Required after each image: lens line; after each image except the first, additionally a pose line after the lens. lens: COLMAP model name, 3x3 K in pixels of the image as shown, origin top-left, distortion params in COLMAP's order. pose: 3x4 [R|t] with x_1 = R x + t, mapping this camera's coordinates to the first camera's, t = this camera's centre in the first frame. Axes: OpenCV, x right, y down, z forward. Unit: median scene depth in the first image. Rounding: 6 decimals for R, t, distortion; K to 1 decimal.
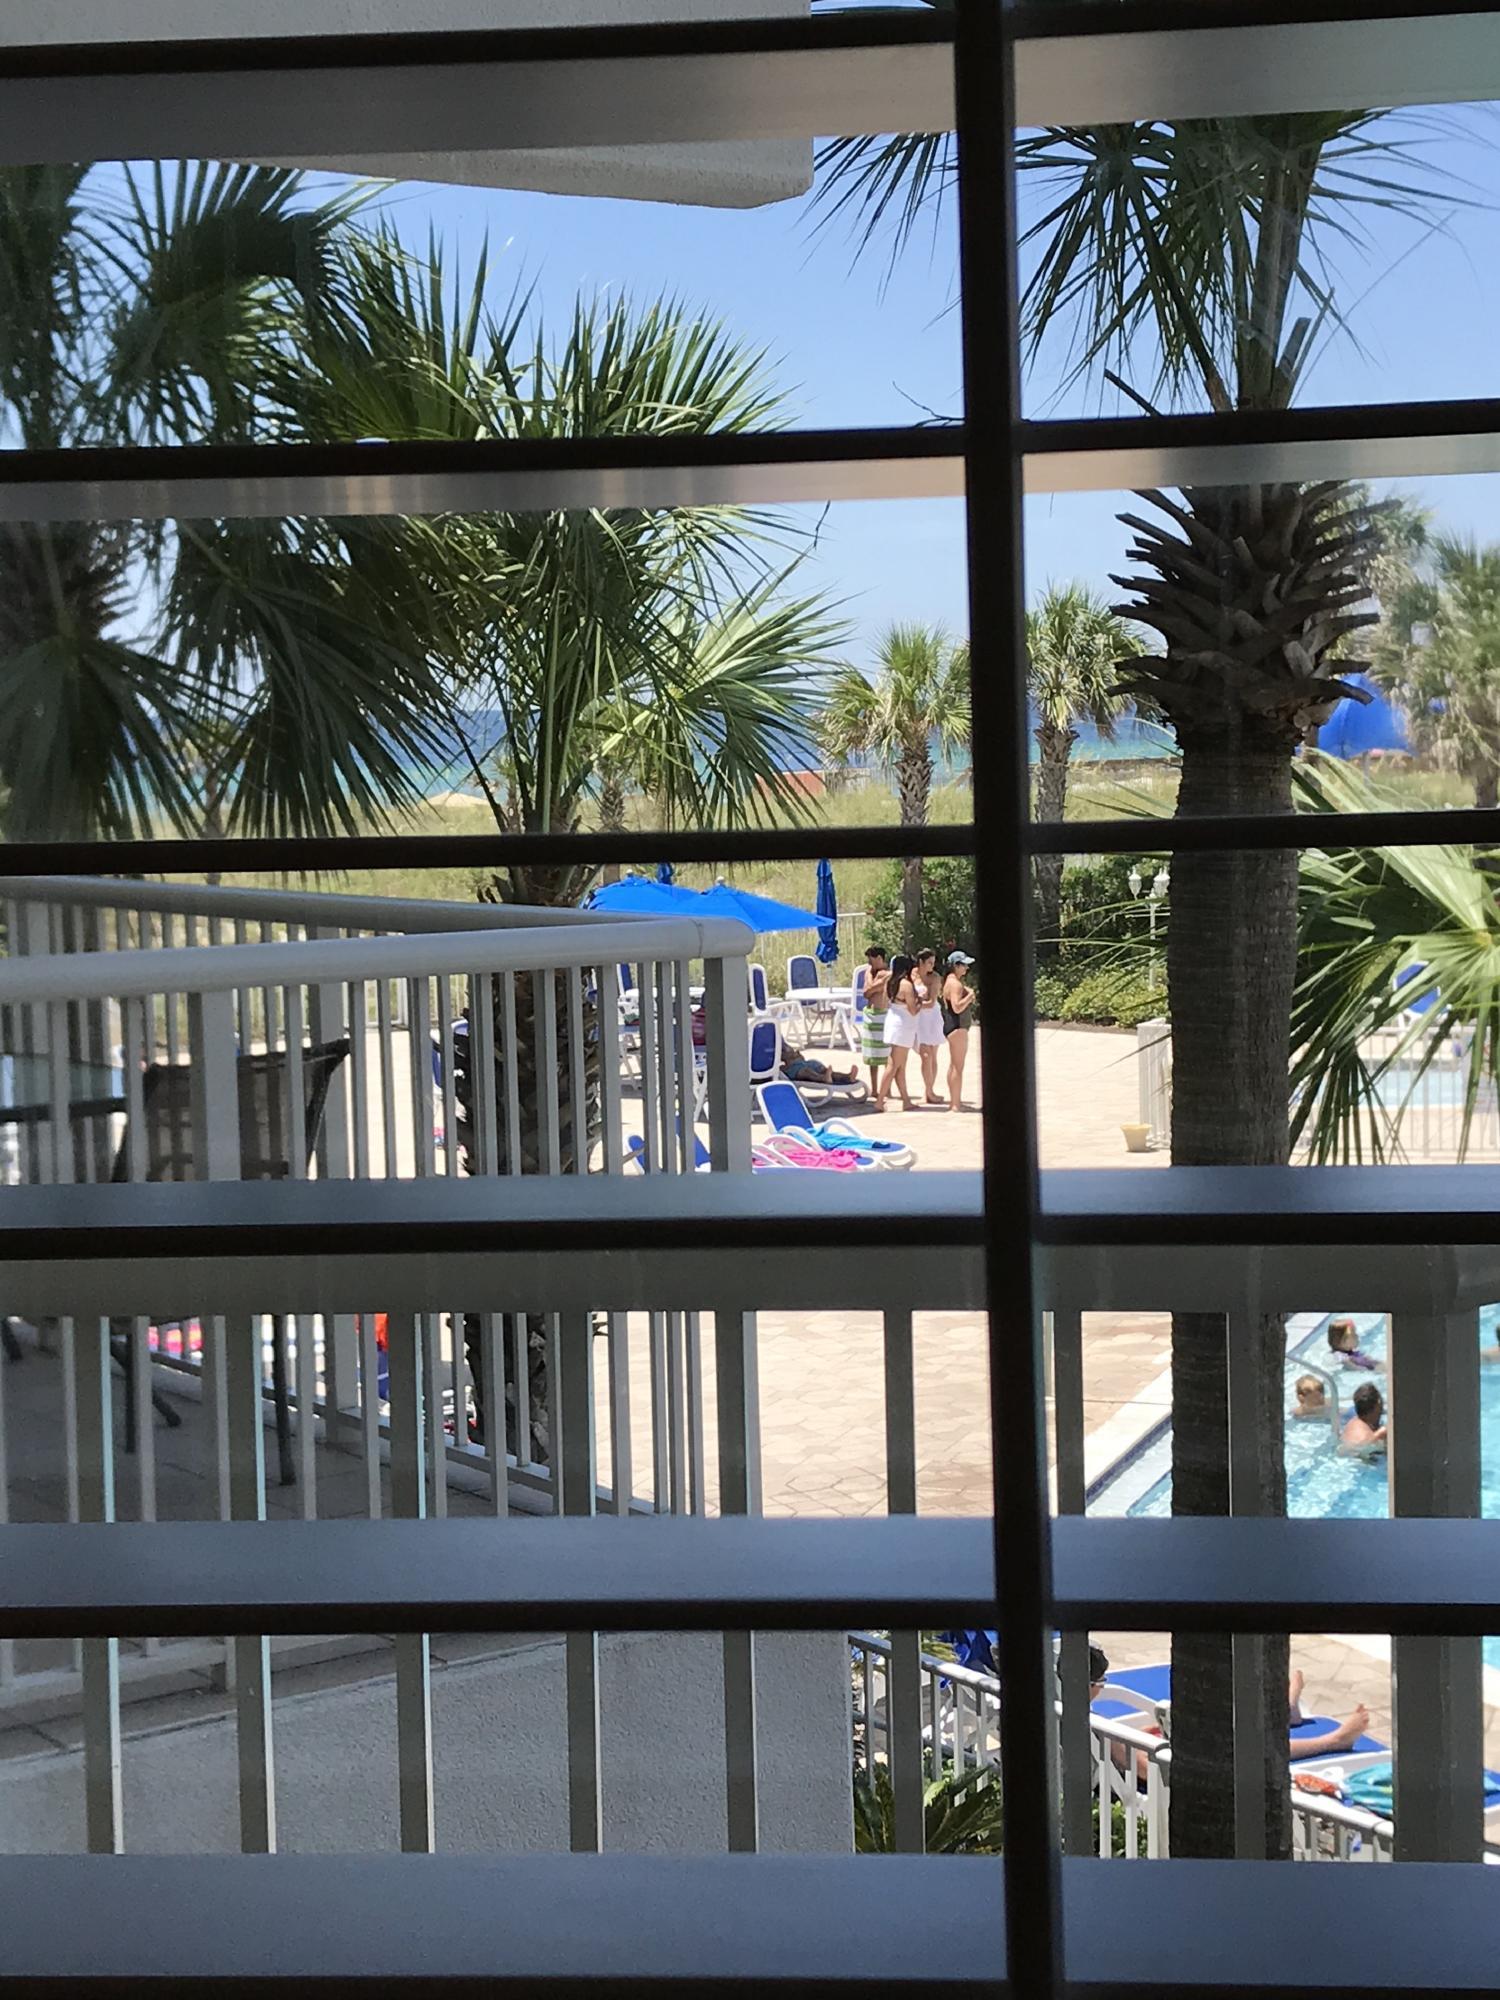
lens RADIAL K [[3240.2, 0, 704.4], [0, 3240.2, 1010.8], [0, 0, 1]] dist [0.195200, -0.704569]
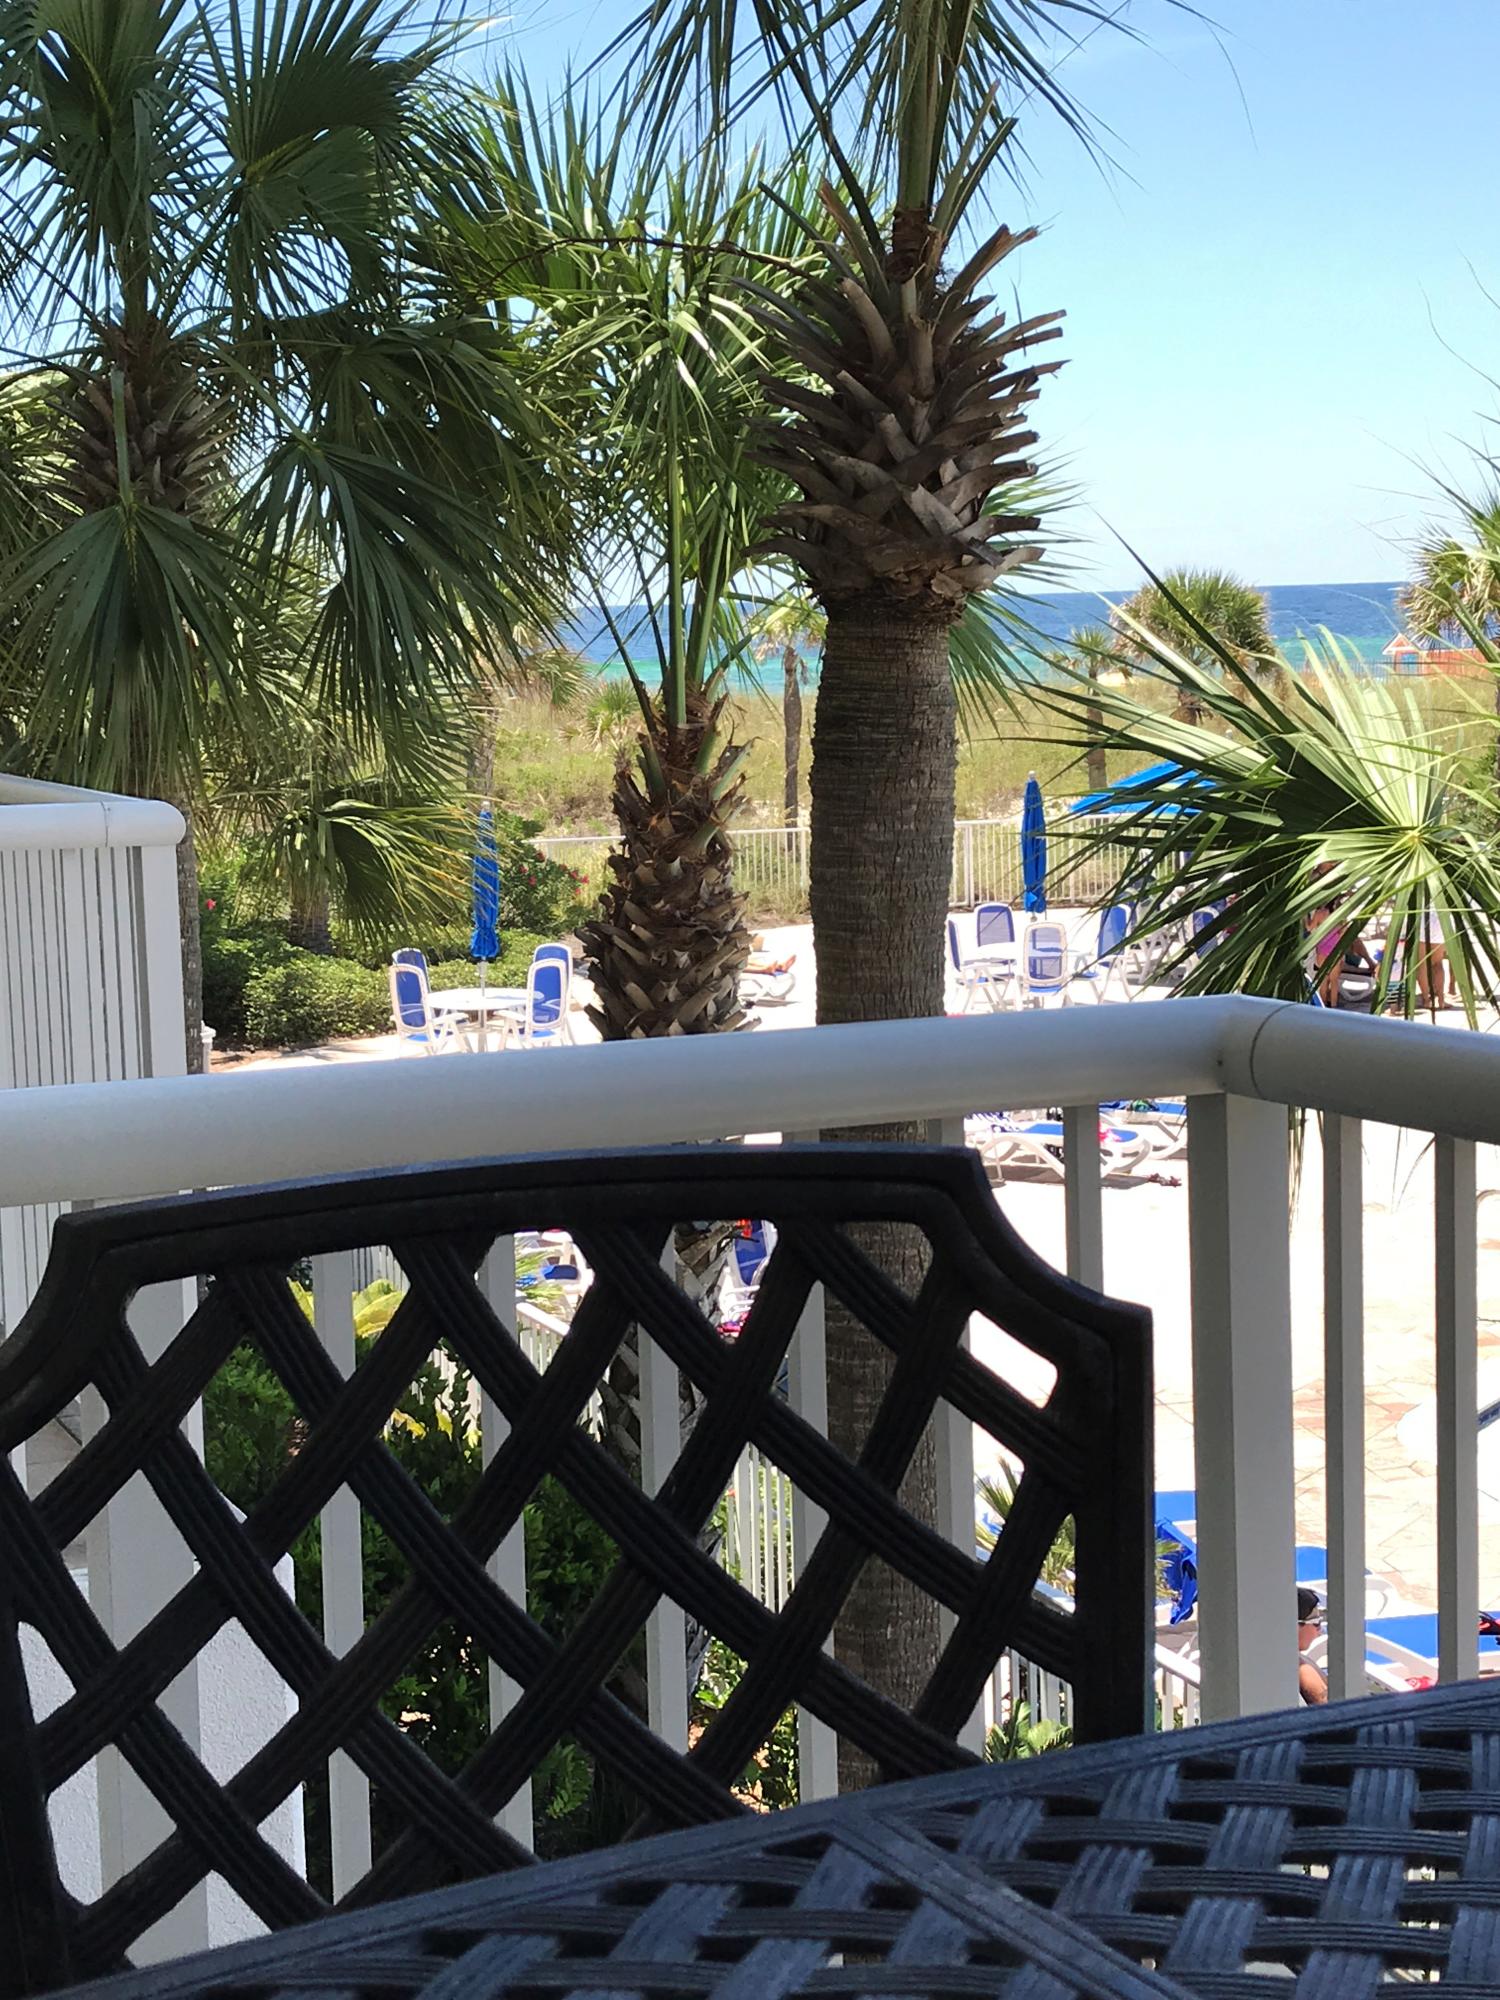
lens RADIAL K [[3231.3, 0, 705.7], [0, 3231.3, 999.1], [0, 0, 1]] dist [0.206625, -0.694261]
pose [[0.977321, 0.025653, -0.210203, 0.165655], [-0.018591, 0.999197, 0.035506, -0.004331], [0.210945, -0.030792, 0.977013, 0.073152]]
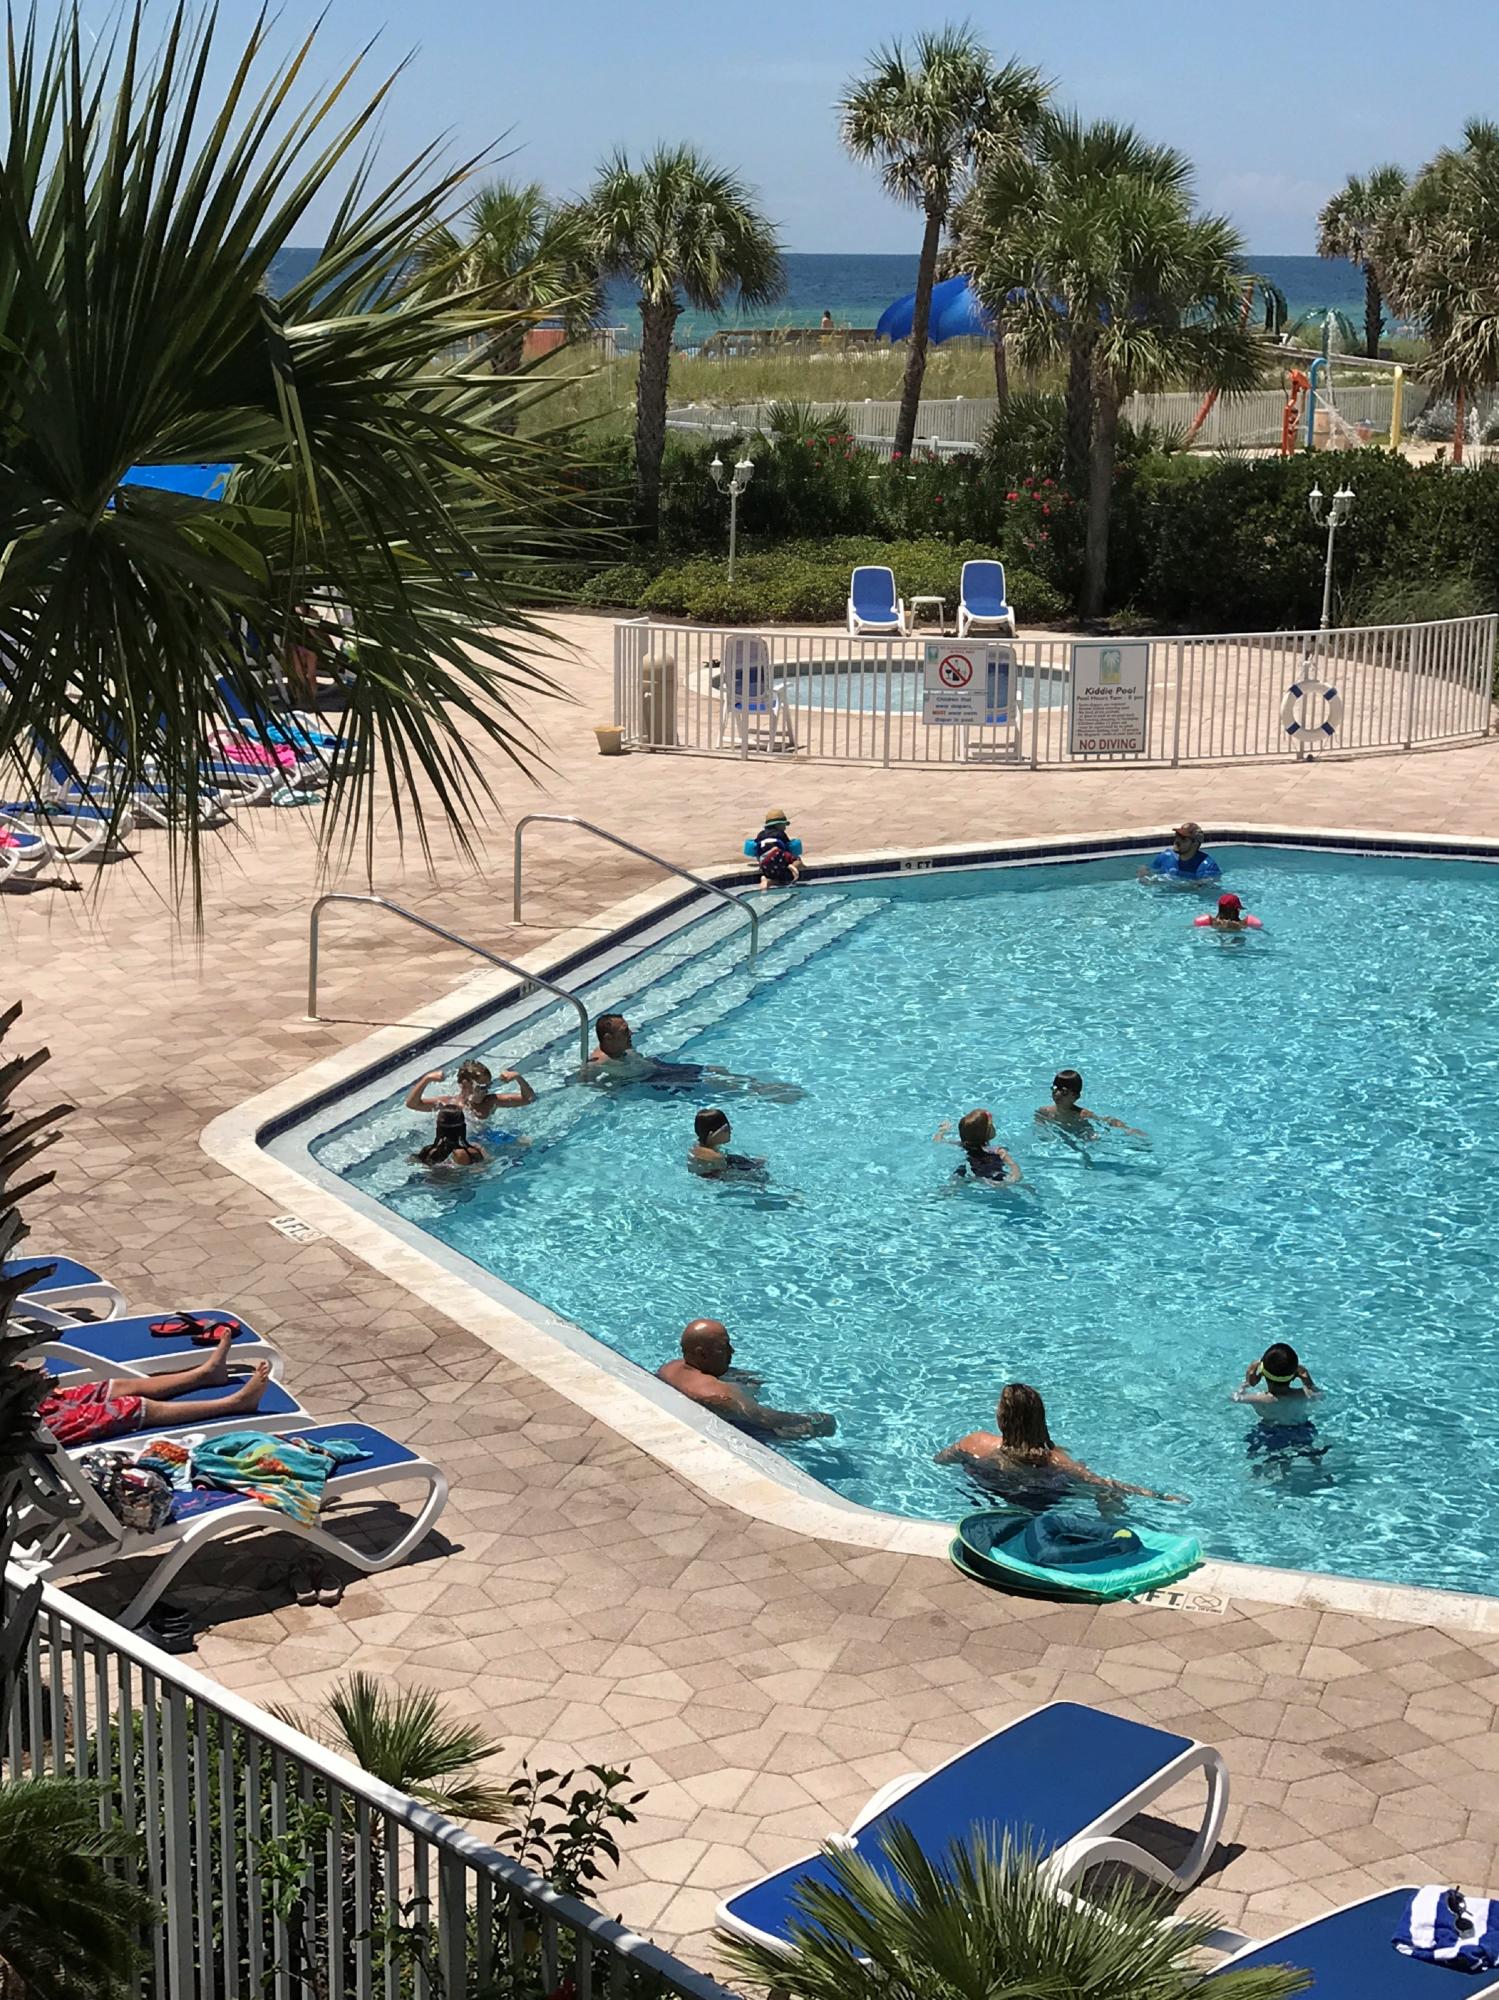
lens RADIAL K [[3235.9, 0, 749.5], [0, 3235.9, 1000.0], [0, 0, 1]] dist [0.243167, -1.299582]
pose [[0.997139, 0.019842, 0.072937, 0.319153], [-0.029128, 0.991276, 0.128546, -0.030815], [-0.069750, -0.130303, 0.989018, 0.049013]]
